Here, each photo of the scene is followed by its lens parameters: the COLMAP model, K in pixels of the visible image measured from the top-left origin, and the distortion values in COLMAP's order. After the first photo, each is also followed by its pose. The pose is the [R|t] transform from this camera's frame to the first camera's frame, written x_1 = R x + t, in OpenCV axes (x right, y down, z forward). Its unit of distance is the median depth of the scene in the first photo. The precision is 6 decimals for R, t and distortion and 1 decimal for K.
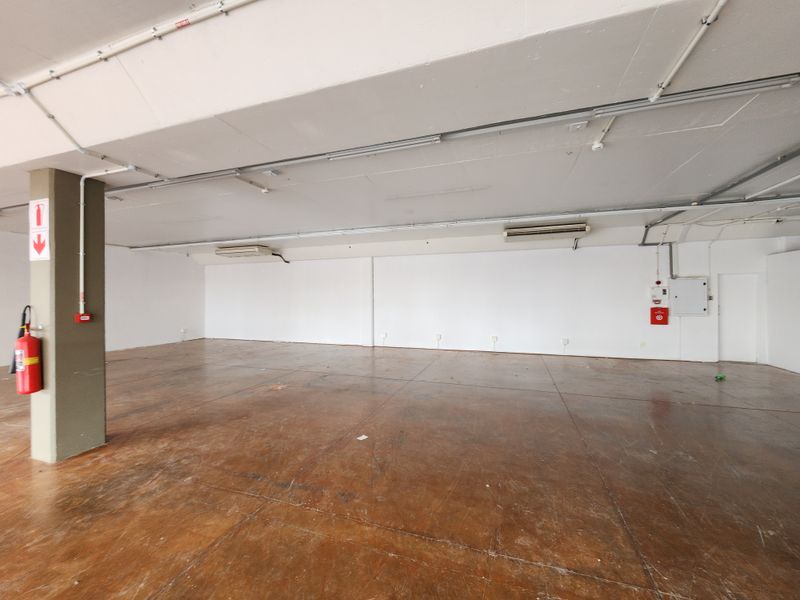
lens RADIAL K [[328.4, 0, 399.8], [0, 328.4, 294.7], [0, 0, 1]] dist [0.001544, -0.001965]
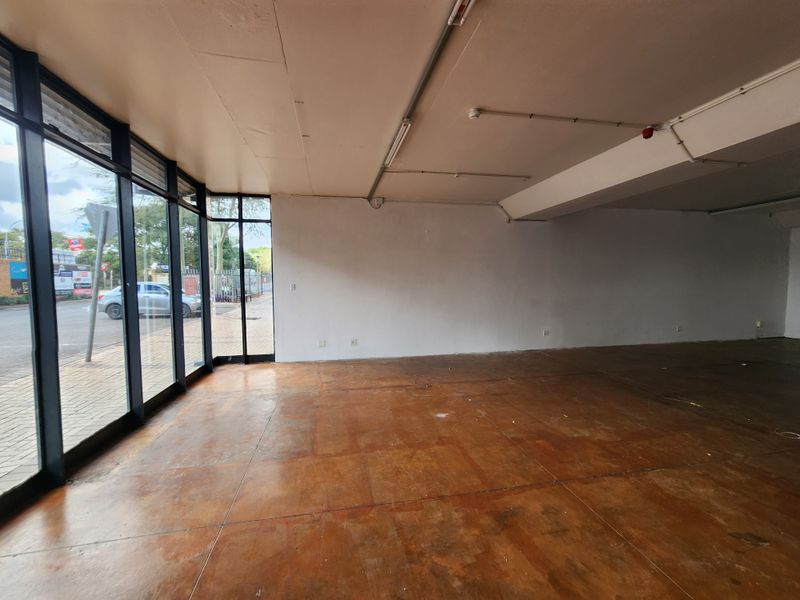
lens RADIAL K [[328.4, 0, 396.4], [0, 328.4, 303.7], [0, 0, 1]] dist [0.001544, -0.001965]
pose [[0.498897, 0.052343, -0.865079, -2.951347], [0.010346, 0.997744, 0.066337, 0.076355], [0.866600, -0.042046, 0.497230, -0.179727]]
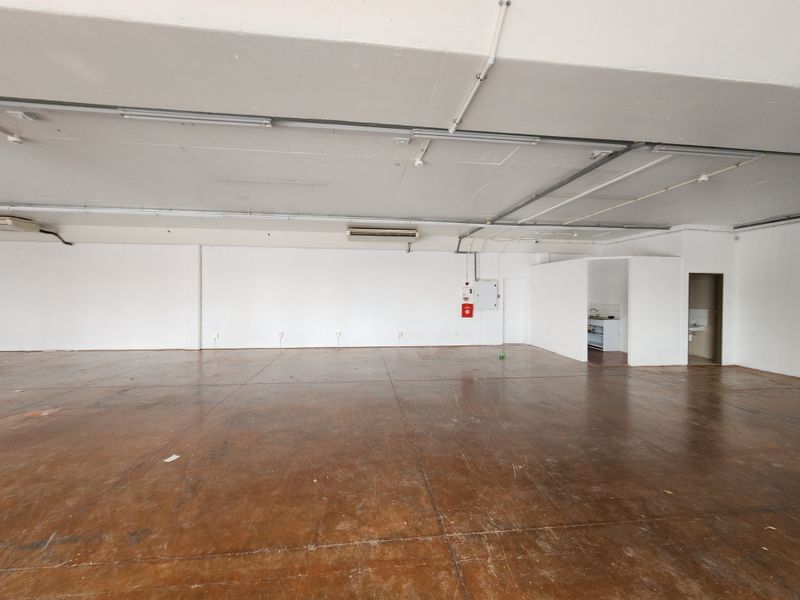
lens RADIAL K [[328.4, 0, 399.5], [0, 328.4, 295.5], [0, 0, 1]] dist [0.001544, -0.001965]
pose [[0.897829, 0.010155, 0.440227, 0.039346], [-0.015910, 0.999829, 0.009383, 0.000970], [-0.440057, -0.015428, 0.897838, -0.006098]]
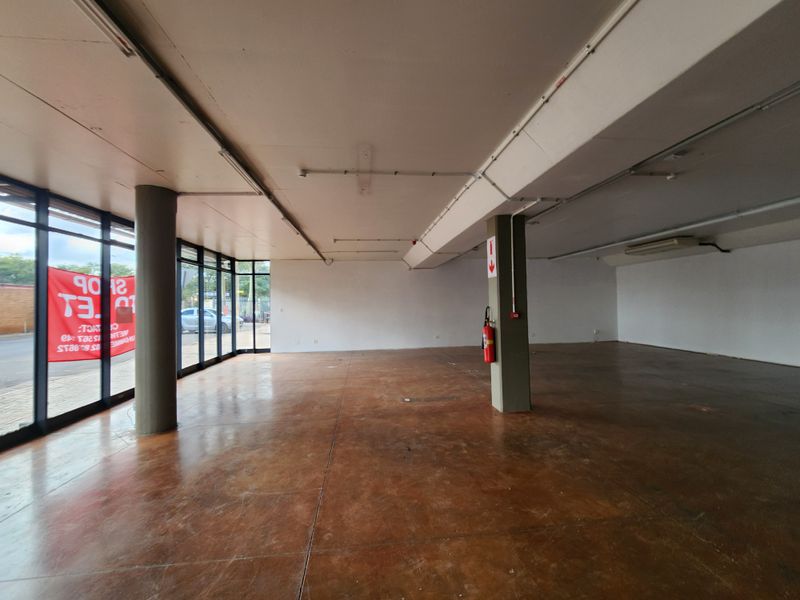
lens RADIAL K [[328.4, 0, 399.3], [0, 328.4, 298.7], [0, 0, 1]] dist [0.001544, -0.001965]
pose [[0.431637, -0.016609, -0.901894, 0.089822], [0.022123, 0.999725, -0.007822, -0.001039], [0.901776, -0.016576, 0.431886, -0.053116]]
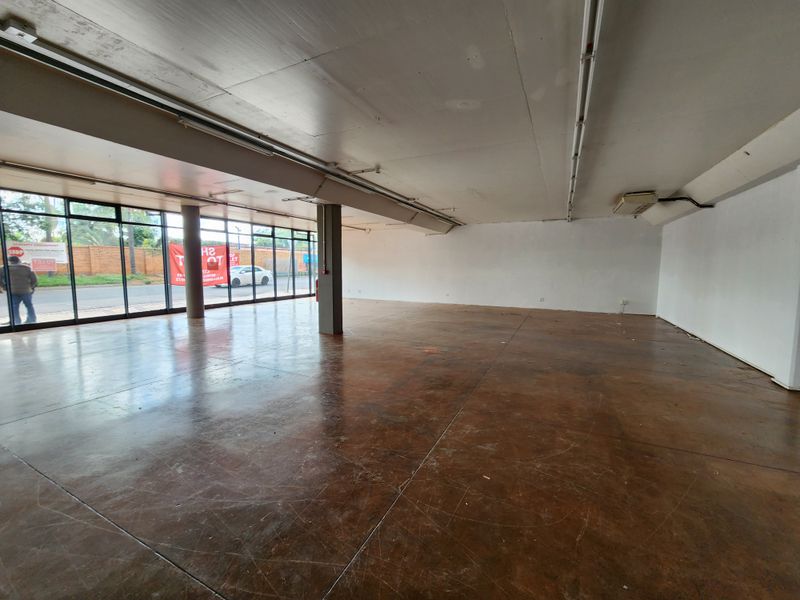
lens RADIAL K [[328.4, 0, 413.5], [0, 328.4, 293.6], [0, 0, 1]] dist [0.001544, -0.001965]
pose [[-0.100729, 0.092267, -0.990626, 1.994655], [0.000011, 0.995691, 0.092737, 0.013834], [0.994914, 0.009330, -0.100296, 3.464126]]
